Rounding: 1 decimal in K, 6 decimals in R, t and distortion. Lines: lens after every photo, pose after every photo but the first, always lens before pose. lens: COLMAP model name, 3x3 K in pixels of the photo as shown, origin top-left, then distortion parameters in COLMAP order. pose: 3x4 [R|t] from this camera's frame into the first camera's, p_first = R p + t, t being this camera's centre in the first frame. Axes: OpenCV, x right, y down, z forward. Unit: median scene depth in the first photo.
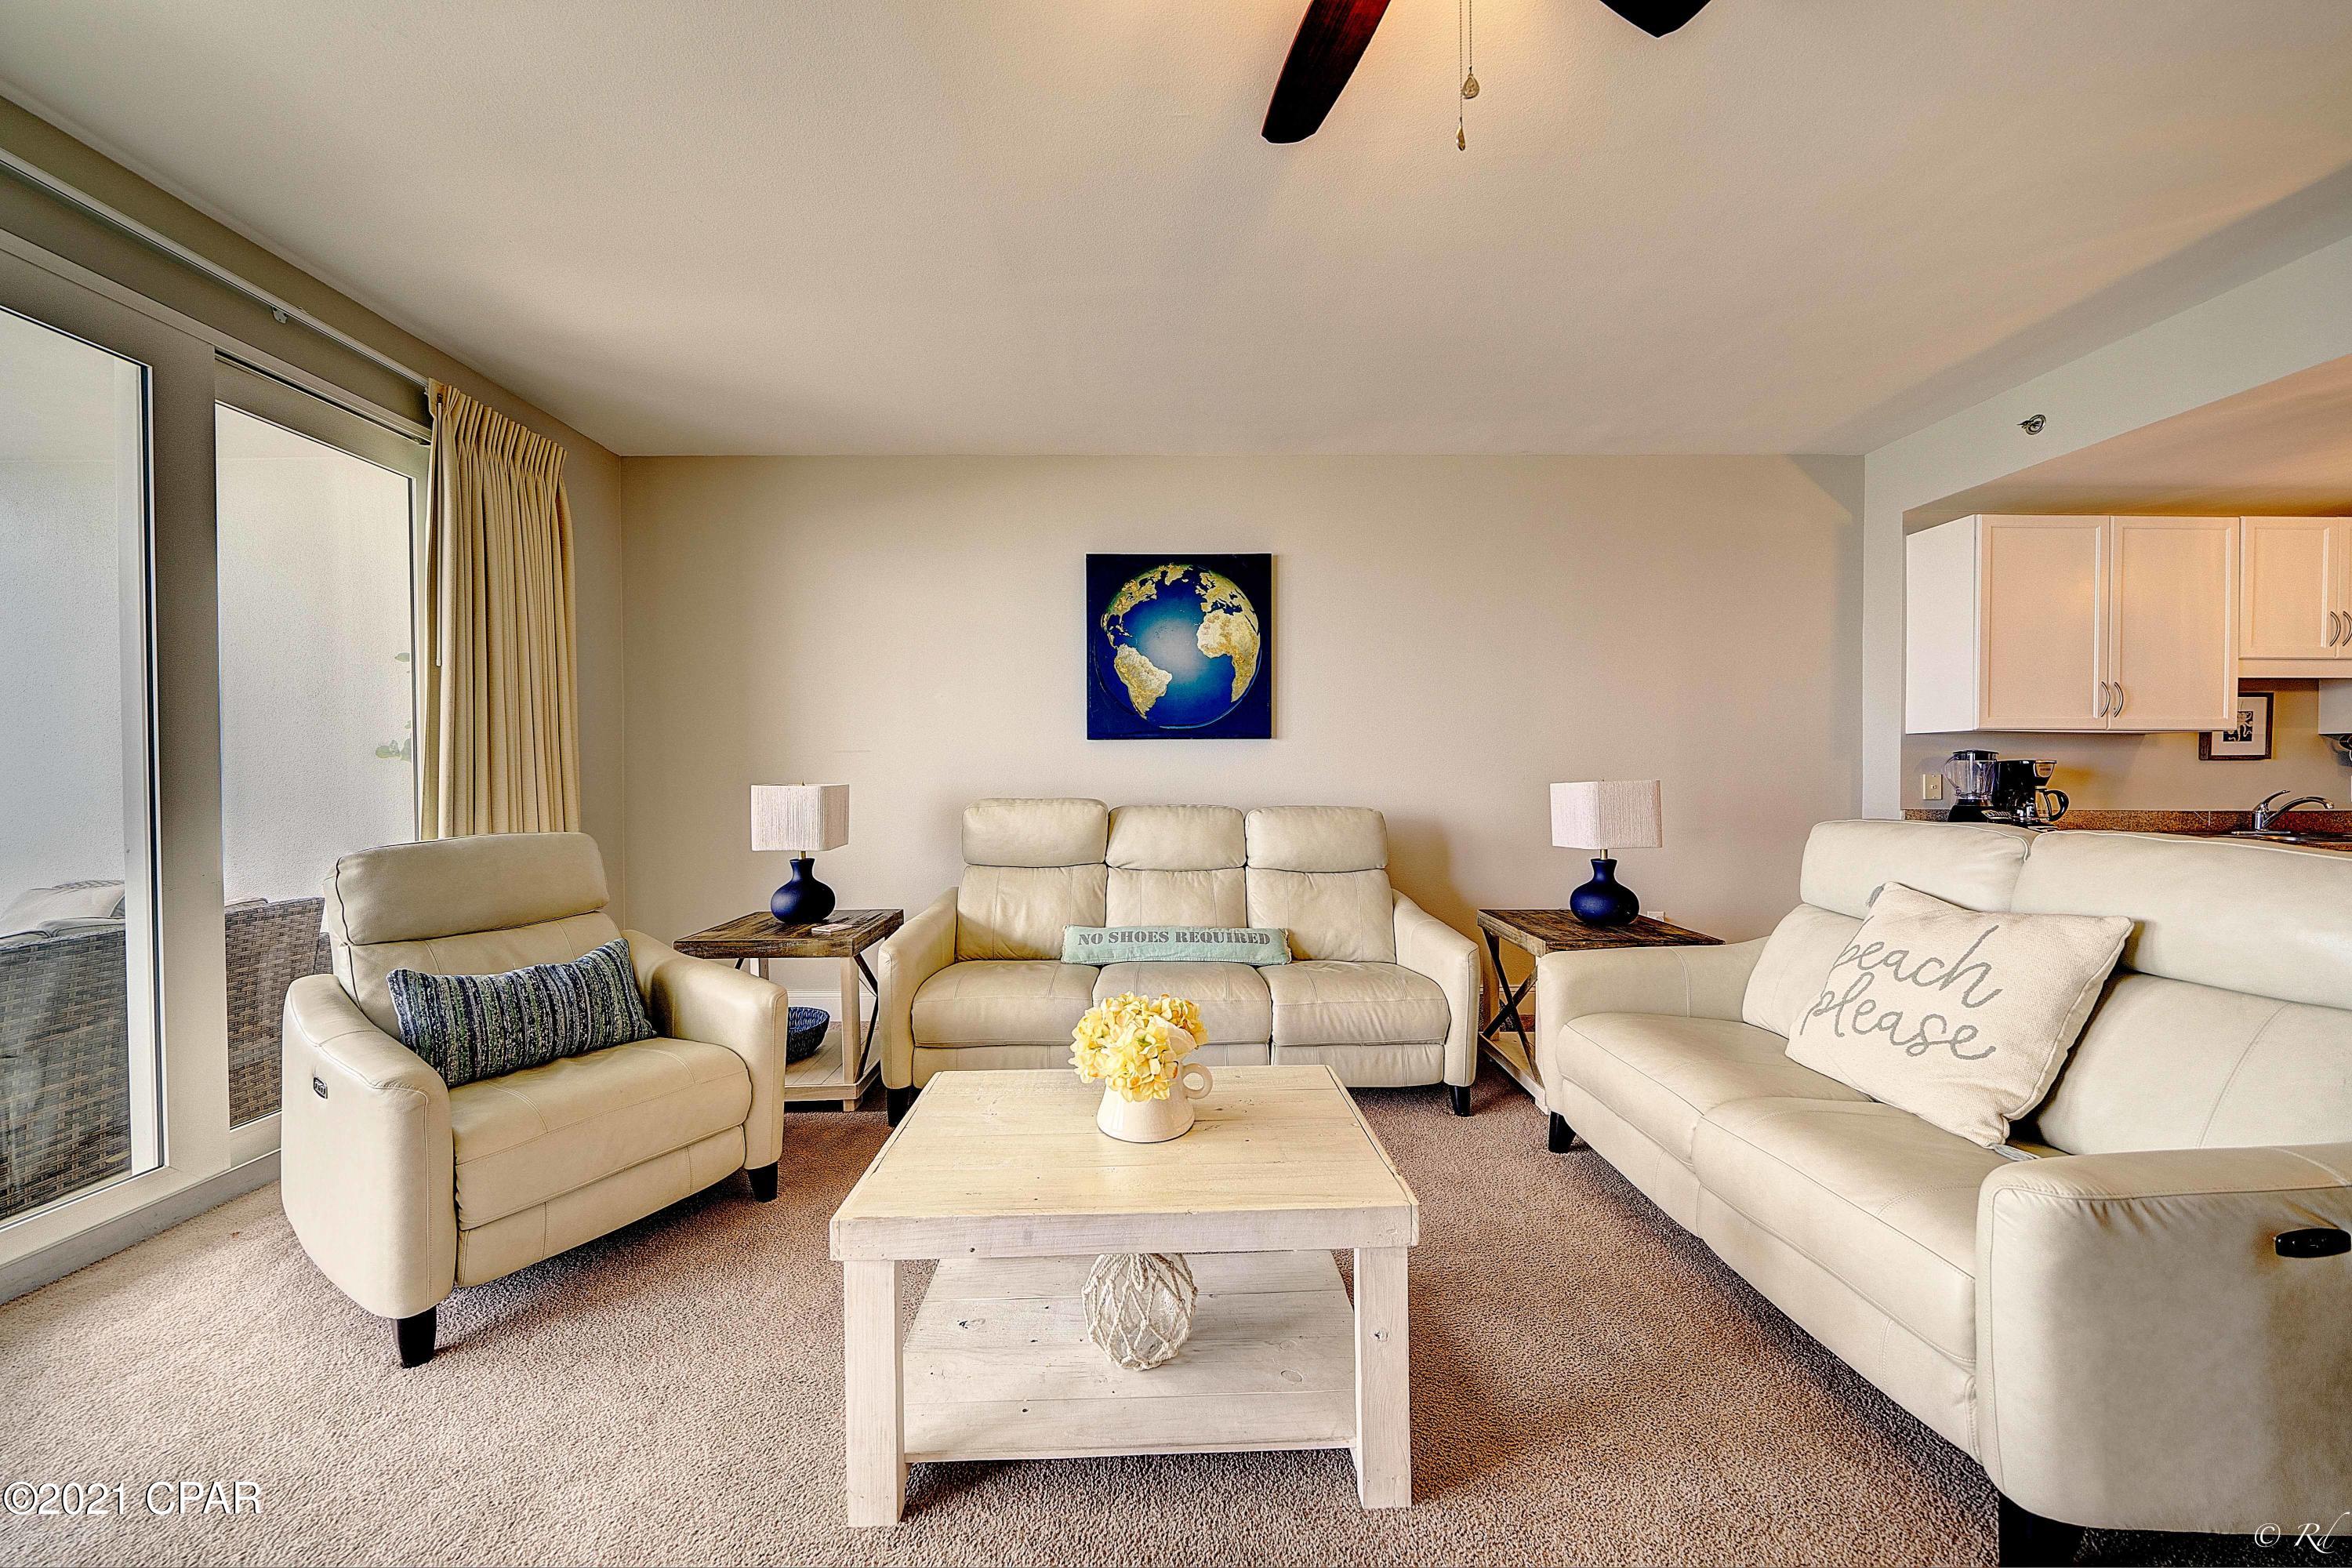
lens RADIAL K [[798.9, 0, 1184.4], [0, 798.9, 784.0], [0, 0, 1]] dist [-0.006974, 0.000420]
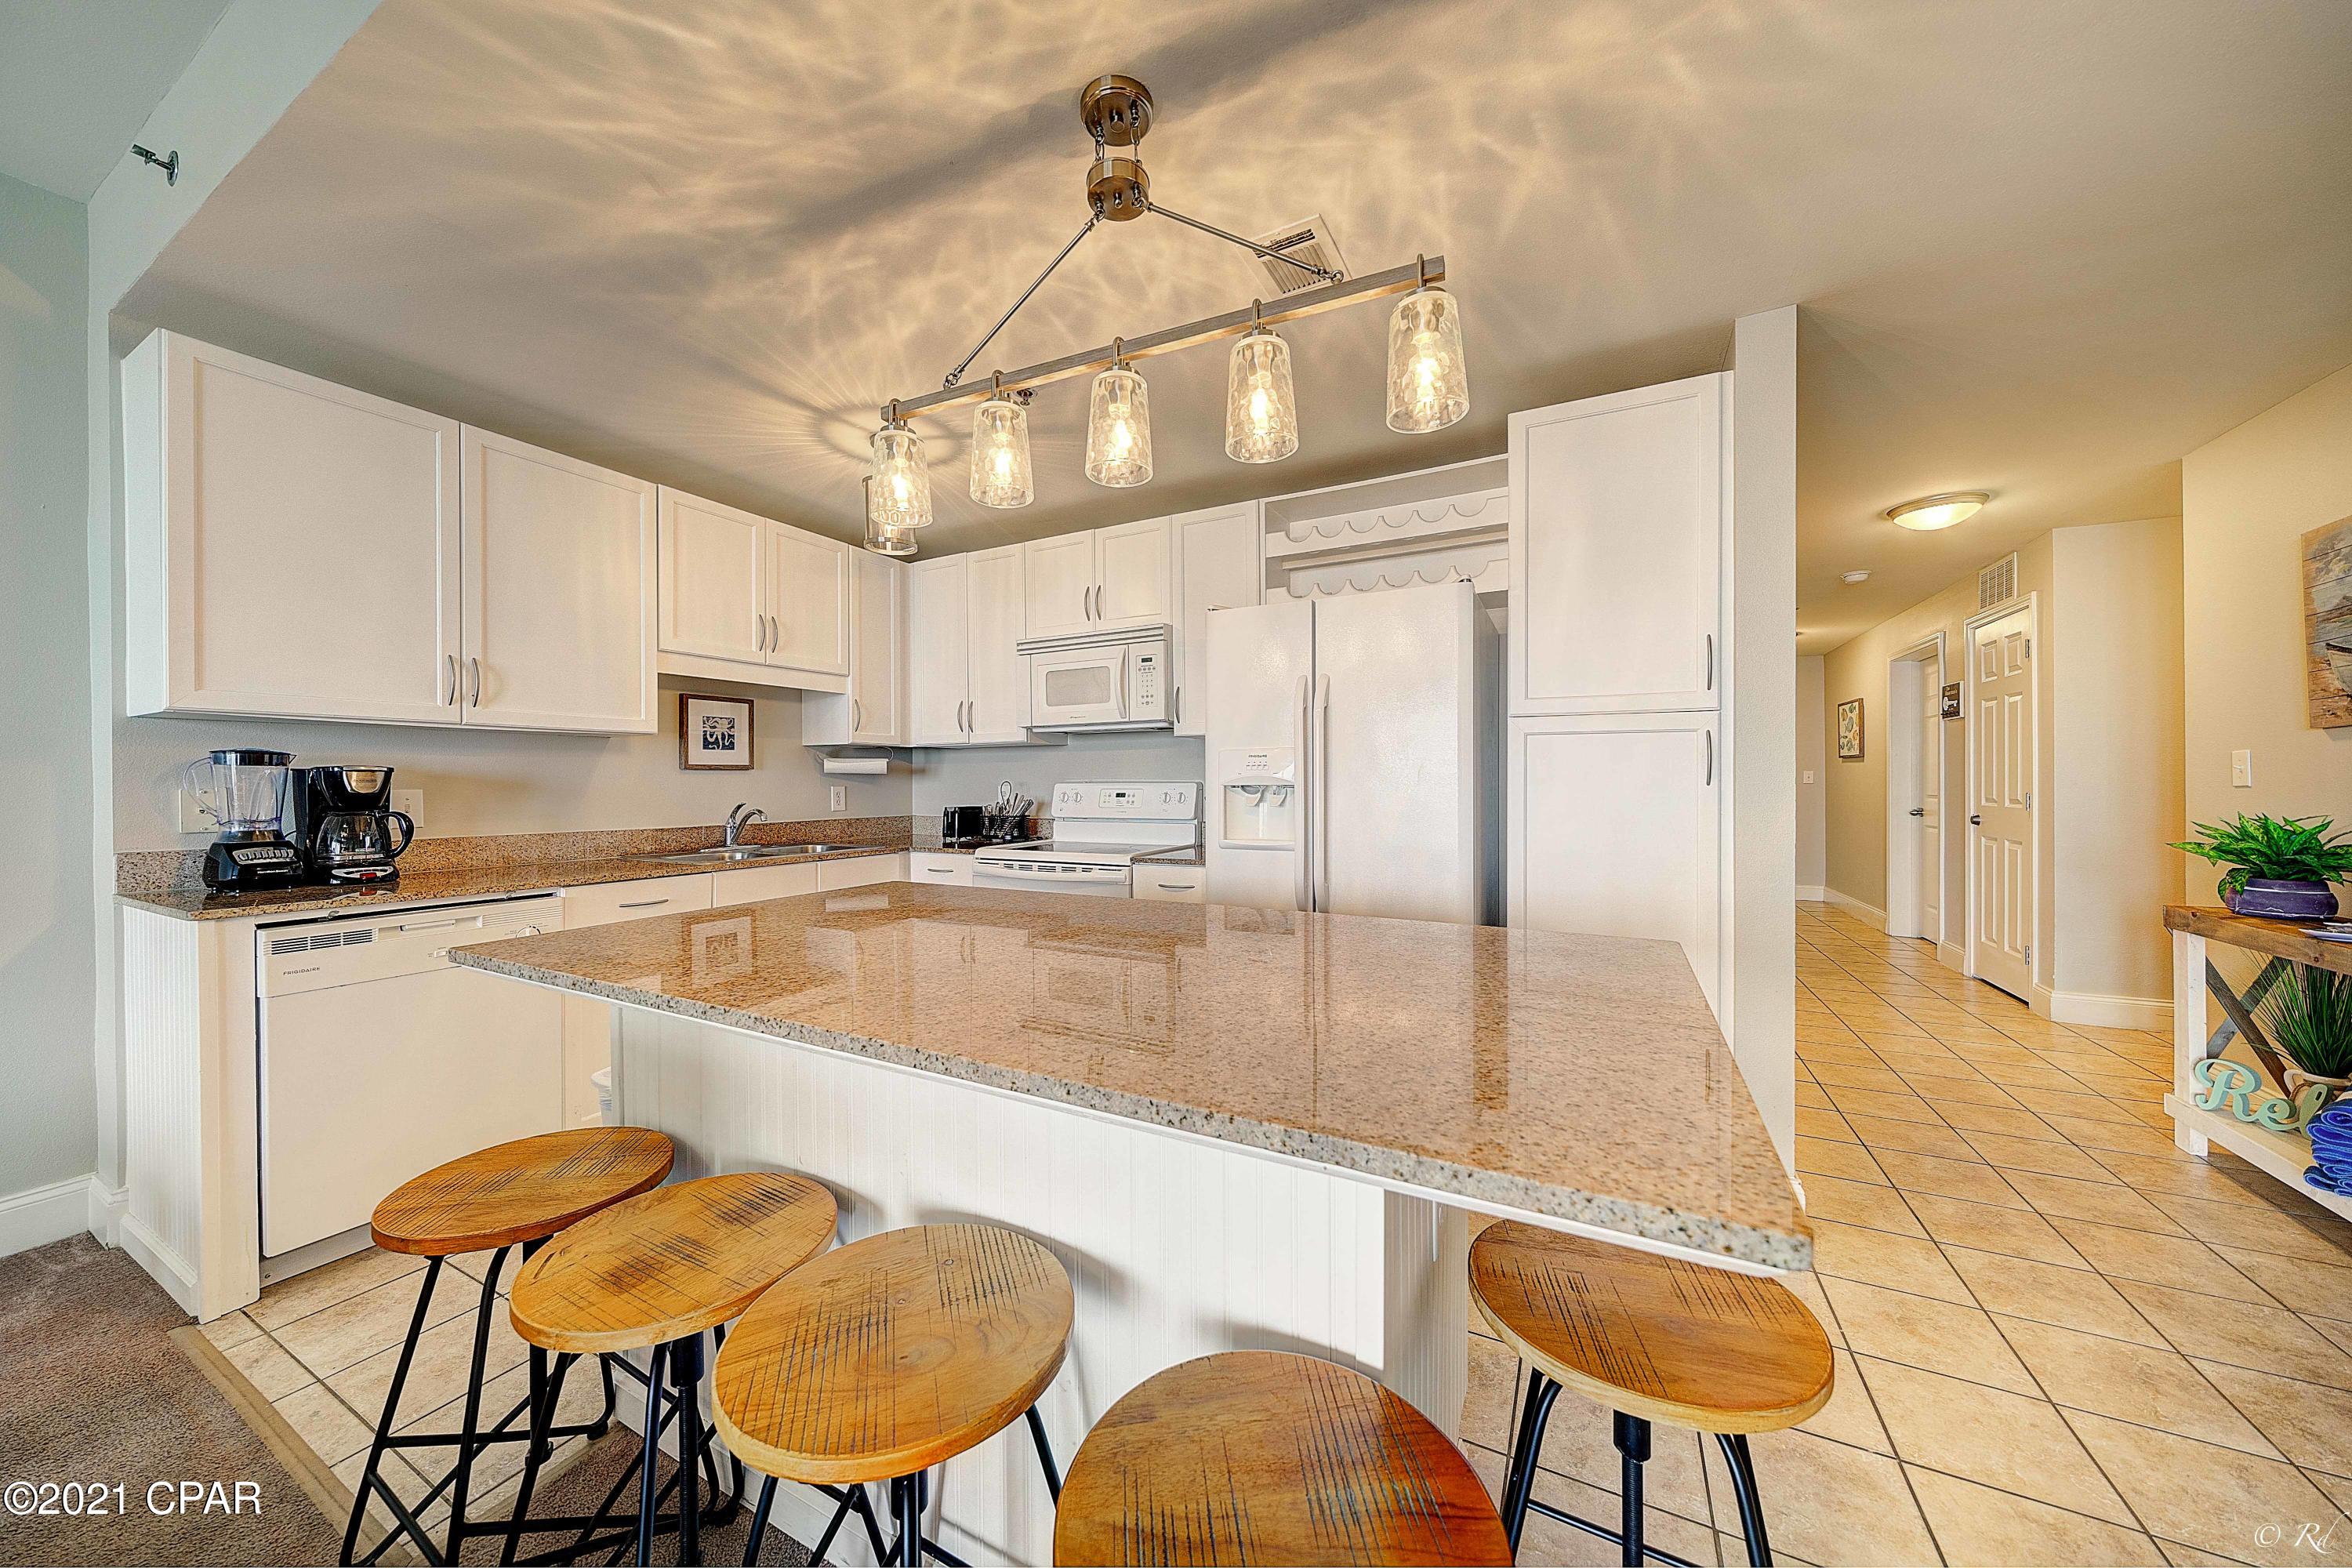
lens RADIAL K [[798.9, 0, 1168.1], [0, 798.9, 783.5], [0, 0, 1]] dist [-0.006974, 0.000420]
pose [[0.483163, -0.003890, 0.875522, 0.777998], [0.016663, 0.999850, -0.004753, -0.001707], [-0.875372, 0.016885, 0.483156, 0.101787]]
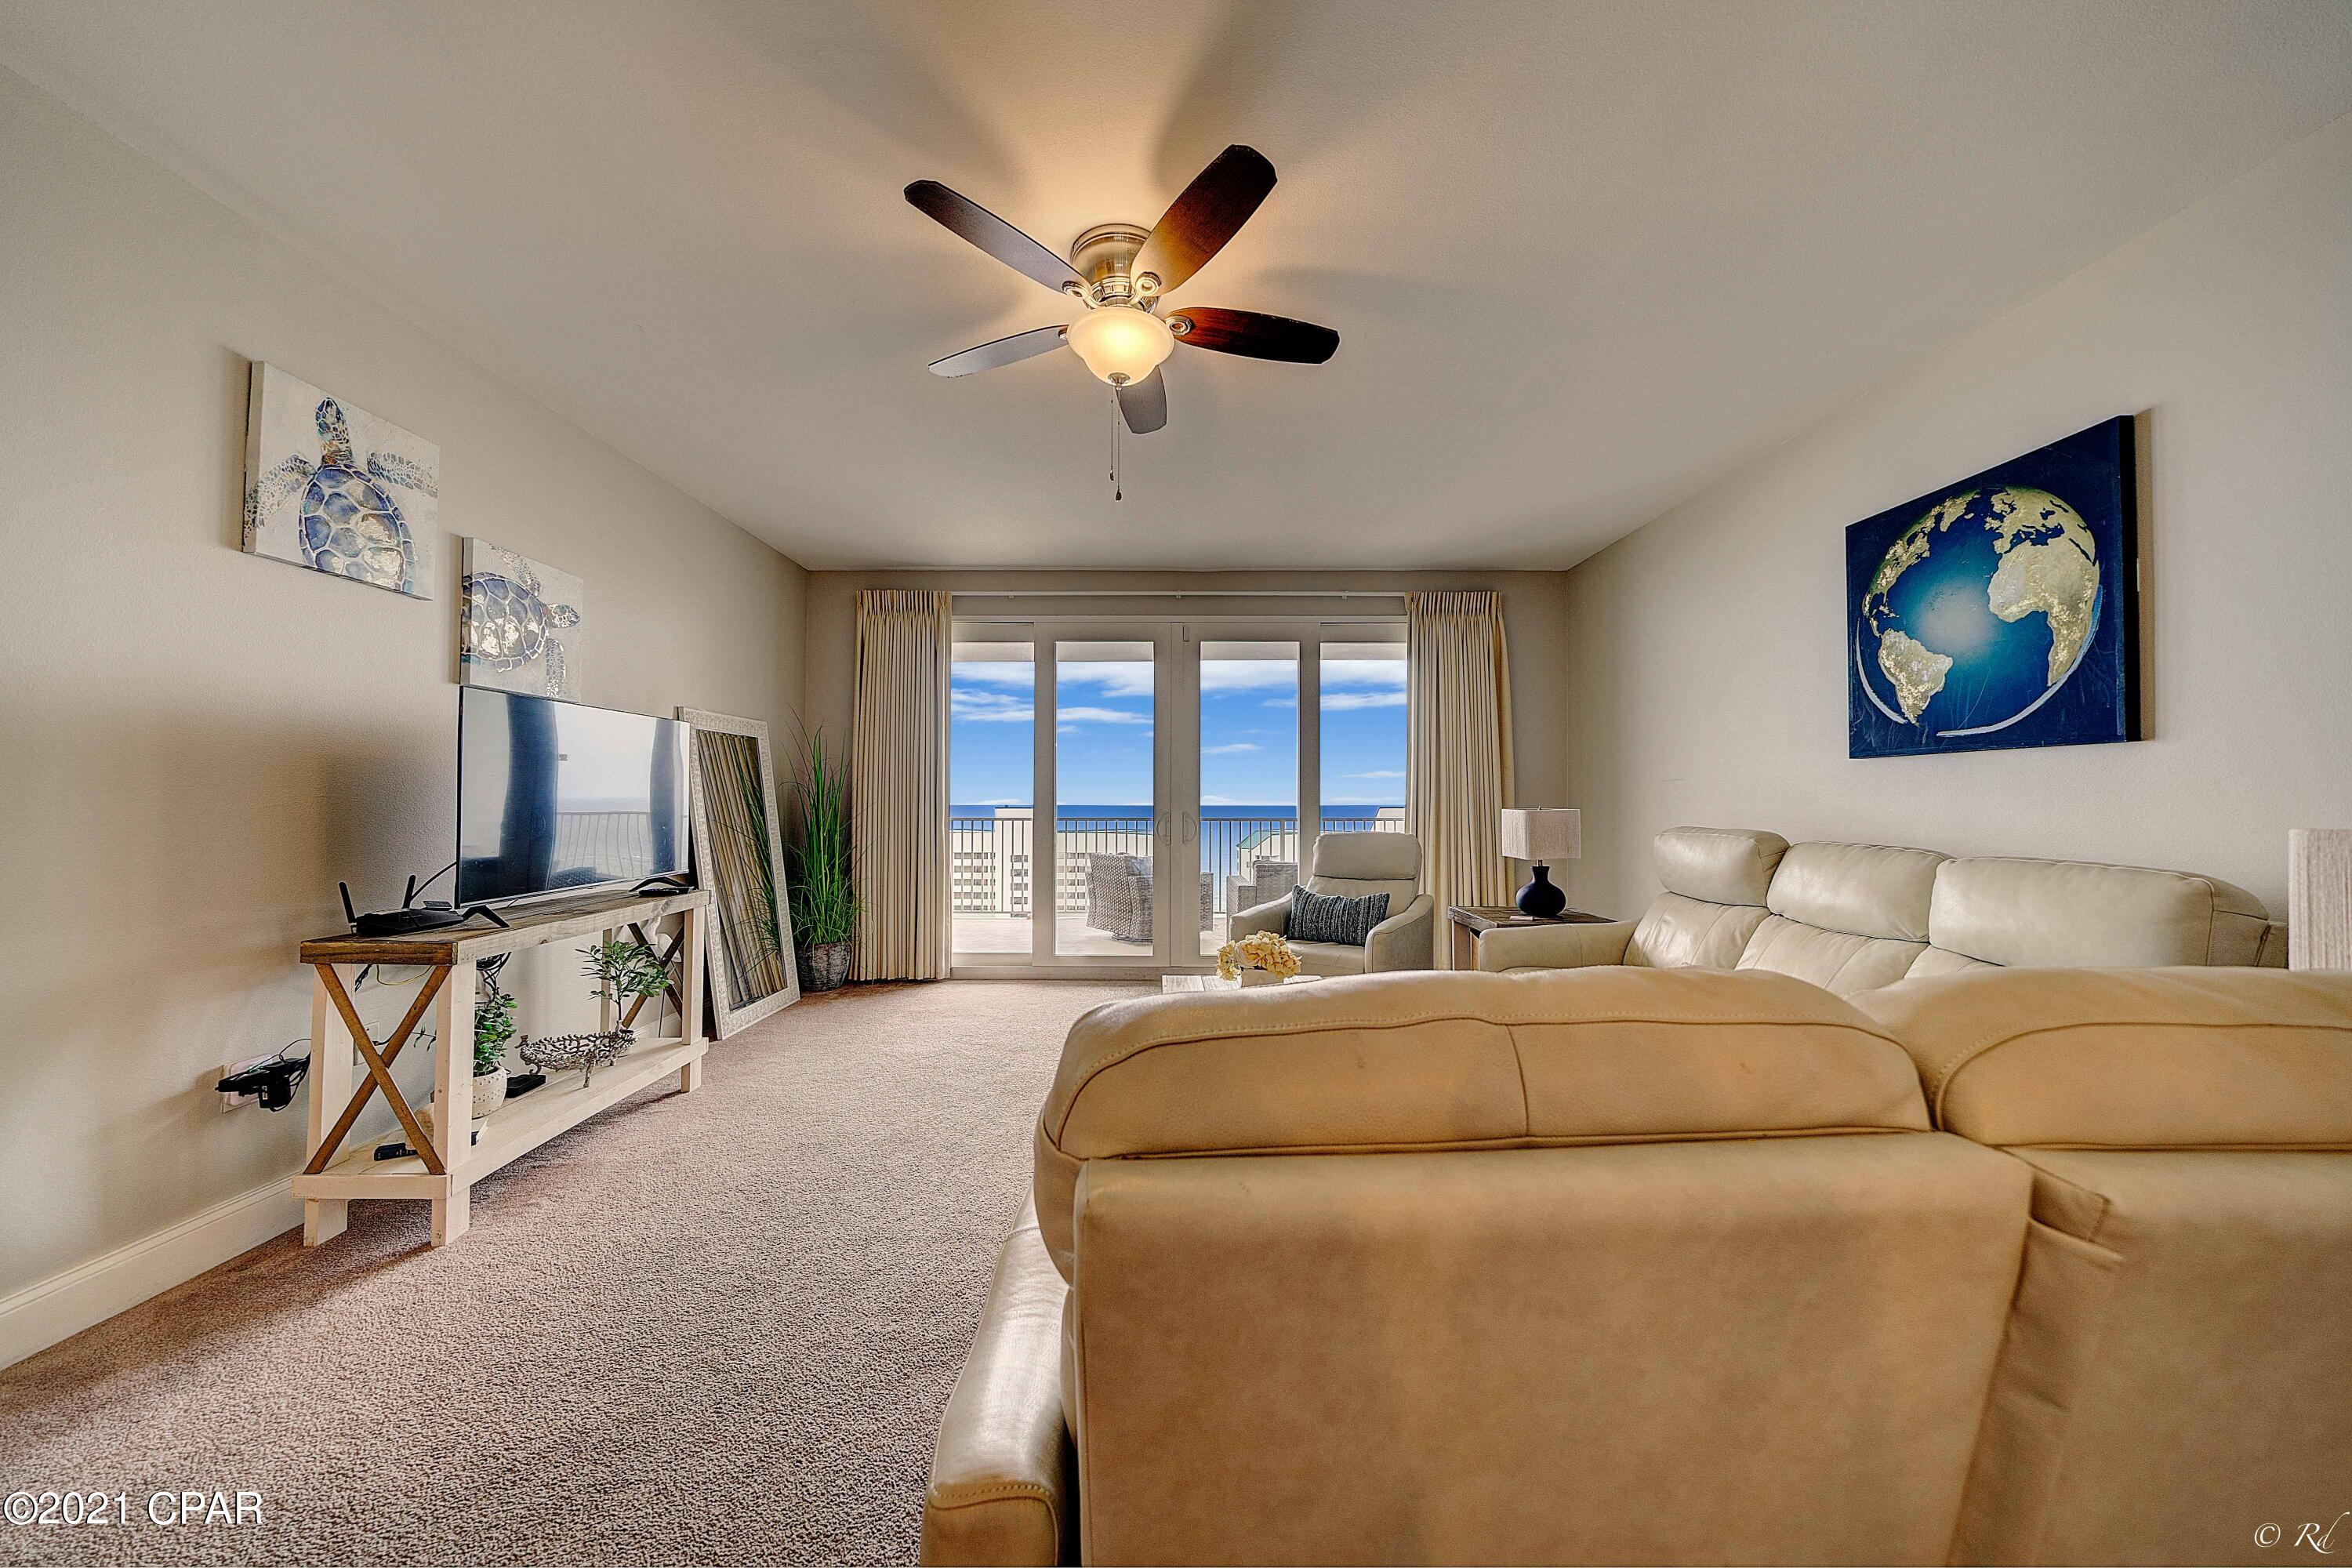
lens RADIAL K [[798.9, 0, 1173.1], [0, 798.9, 790.3], [0, 0, 1]] dist [-0.006974, 0.000420]
pose [[-0.017121, -0.009928, -0.999804, 0.702281], [-0.014115, 0.999853, -0.009687, -0.007919], [0.999754, 0.013946, -0.017259, 0.355733]]
